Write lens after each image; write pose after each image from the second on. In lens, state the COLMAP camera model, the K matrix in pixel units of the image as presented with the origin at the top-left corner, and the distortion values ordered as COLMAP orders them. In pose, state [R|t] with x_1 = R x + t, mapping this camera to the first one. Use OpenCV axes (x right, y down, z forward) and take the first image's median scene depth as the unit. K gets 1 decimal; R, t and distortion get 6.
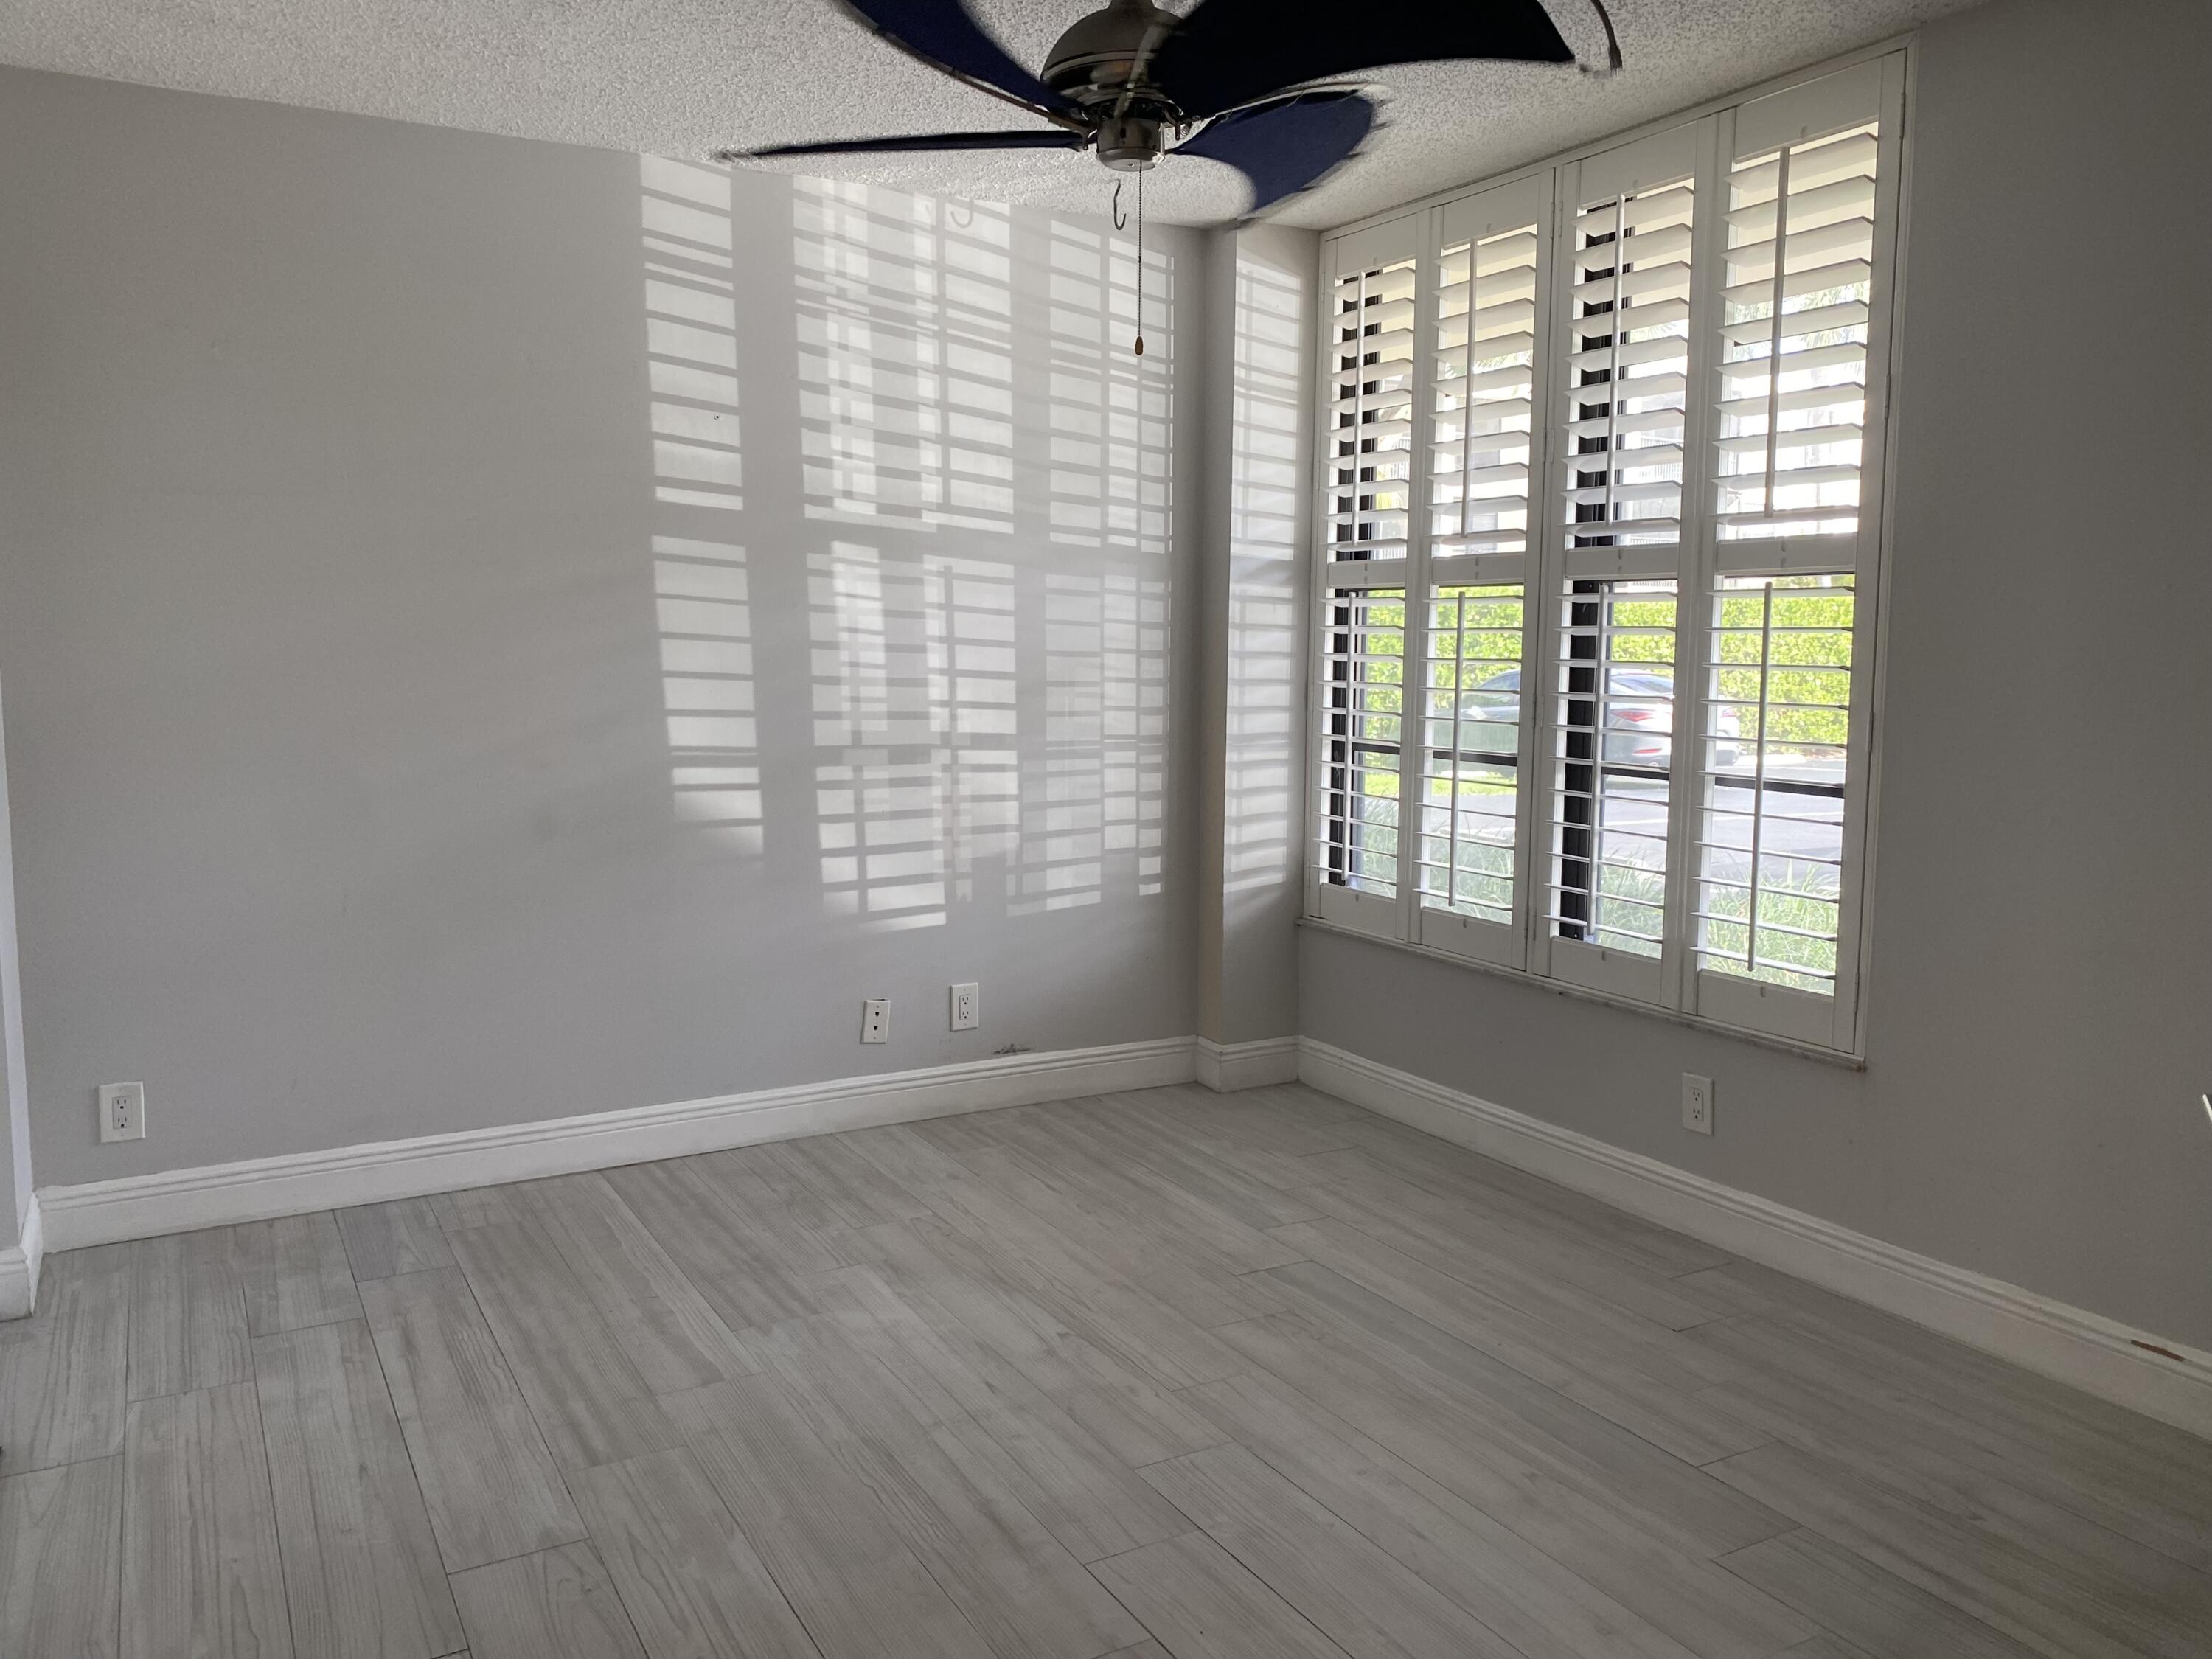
lens RADIAL K [[1678.3, 0, 1092.3], [0, 1678.3, 841.8], [0, 0, 1]] dist [0.043395, -0.045623]
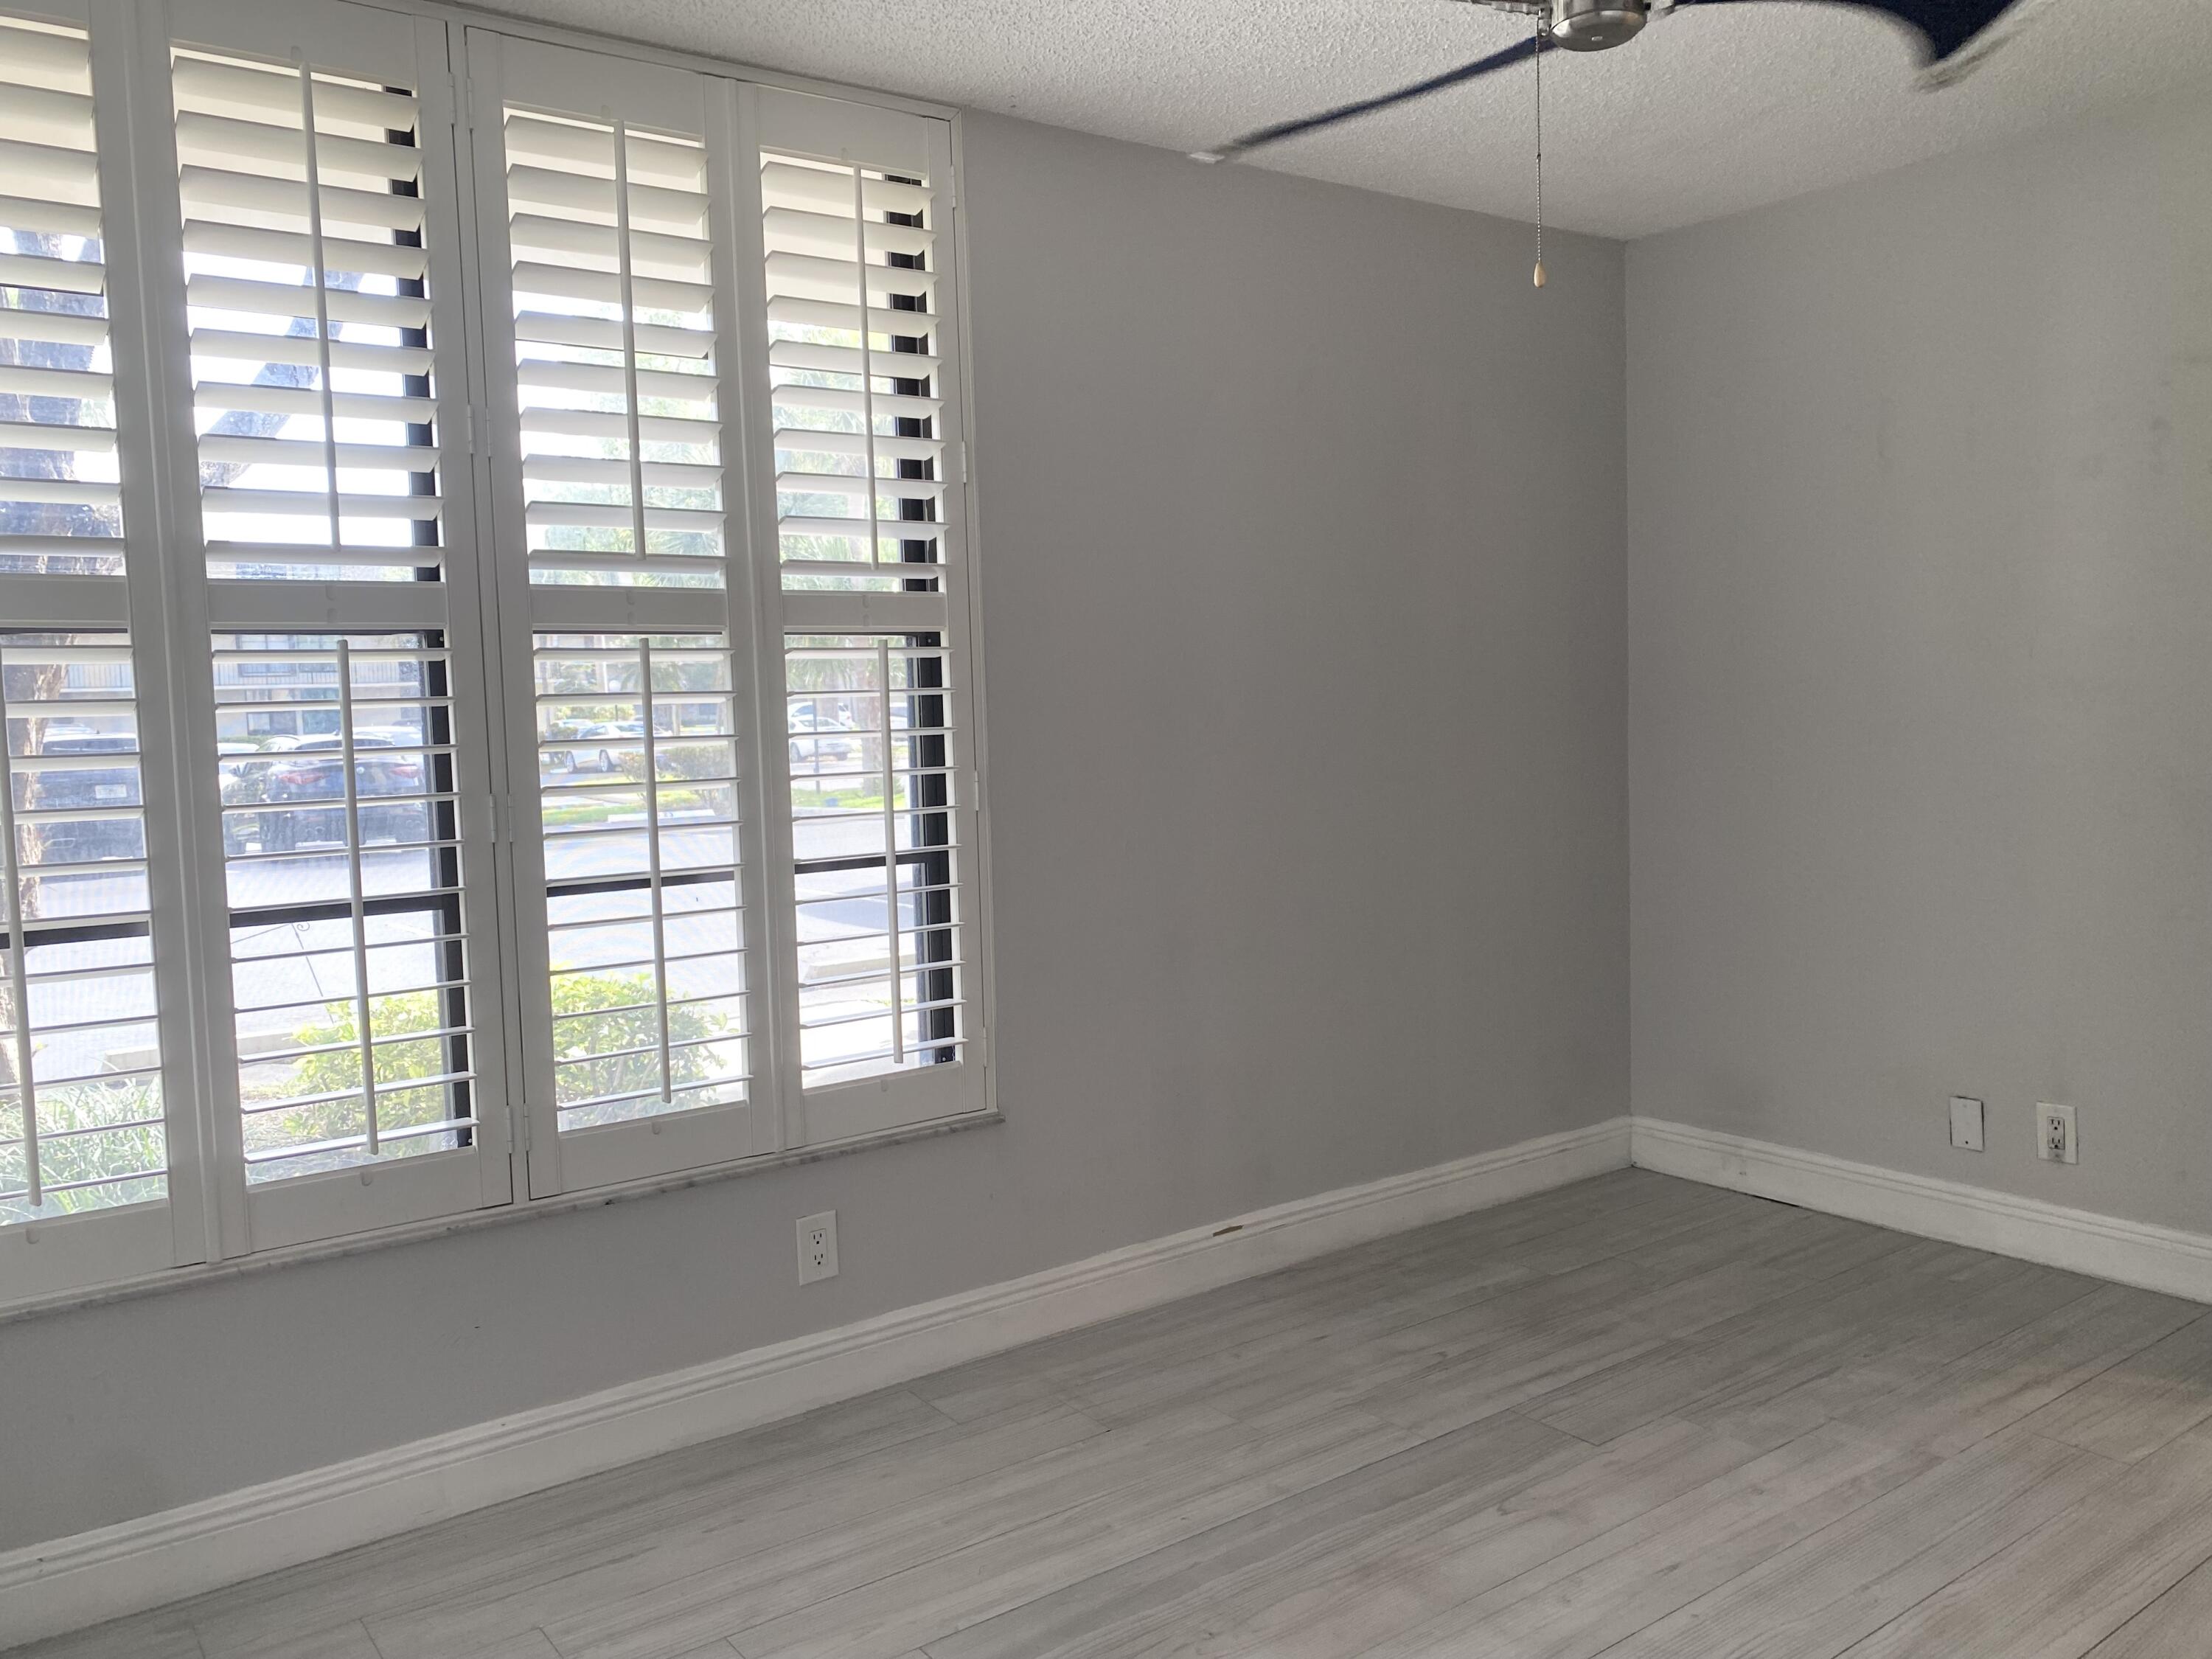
lens RADIAL K [[1706.6, 0, 1128.8], [0, 1706.6, 826.8], [0, 0, 1]] dist [0.038751, -0.029963]
pose [[-0.131687, -0.081702, 0.987919, -0.505725], [0.144067, 0.984439, 0.100618, -0.119743], [-0.980767, 0.155577, -0.117867, 0.930459]]
